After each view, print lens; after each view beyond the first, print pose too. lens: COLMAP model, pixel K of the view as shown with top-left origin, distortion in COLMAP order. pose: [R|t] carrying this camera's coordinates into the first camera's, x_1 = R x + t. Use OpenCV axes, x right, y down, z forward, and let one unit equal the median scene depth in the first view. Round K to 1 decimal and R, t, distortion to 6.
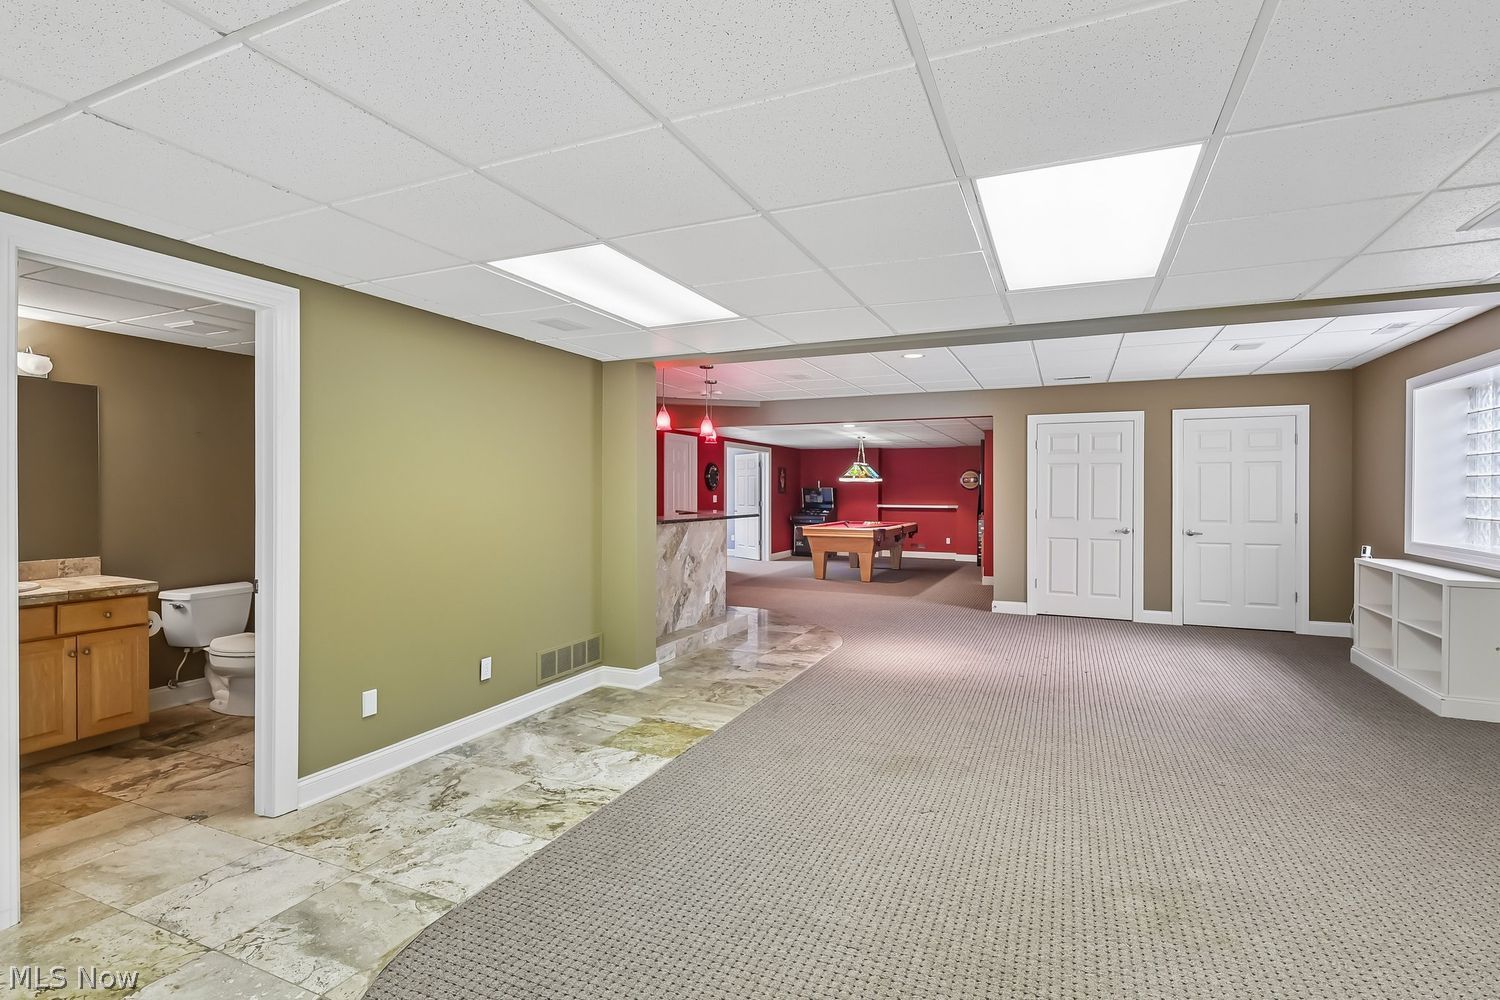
lens RADIAL K [[716.6, 0, 746.1], [0, 716.6, 493.8], [0, 0, 1]] dist [-0.000783, 0.000730]
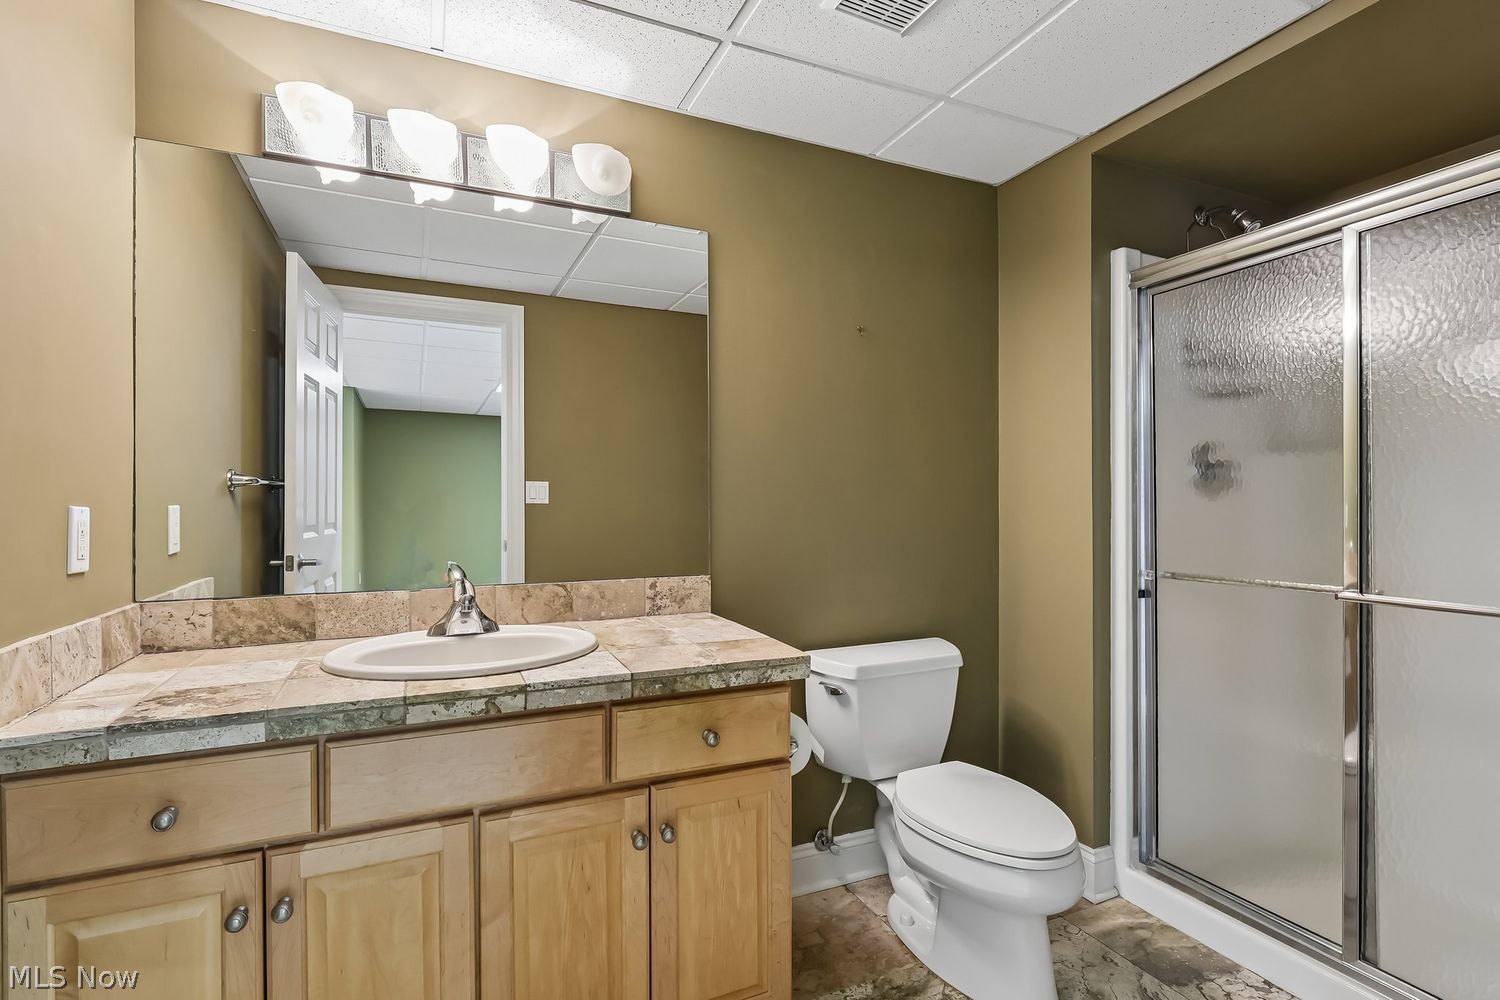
lens RADIAL K [[716.6, 0, 746.1], [0, 716.6, 493.8], [0, 0, 1]] dist [-0.000783, 0.000730]
pose [[0.743601, -0.009605, -0.668554, -0.584370], [-0.001407, 0.999872, -0.015929, 0.041439], [0.668622, 0.012785, 0.743493, 0.685505]]
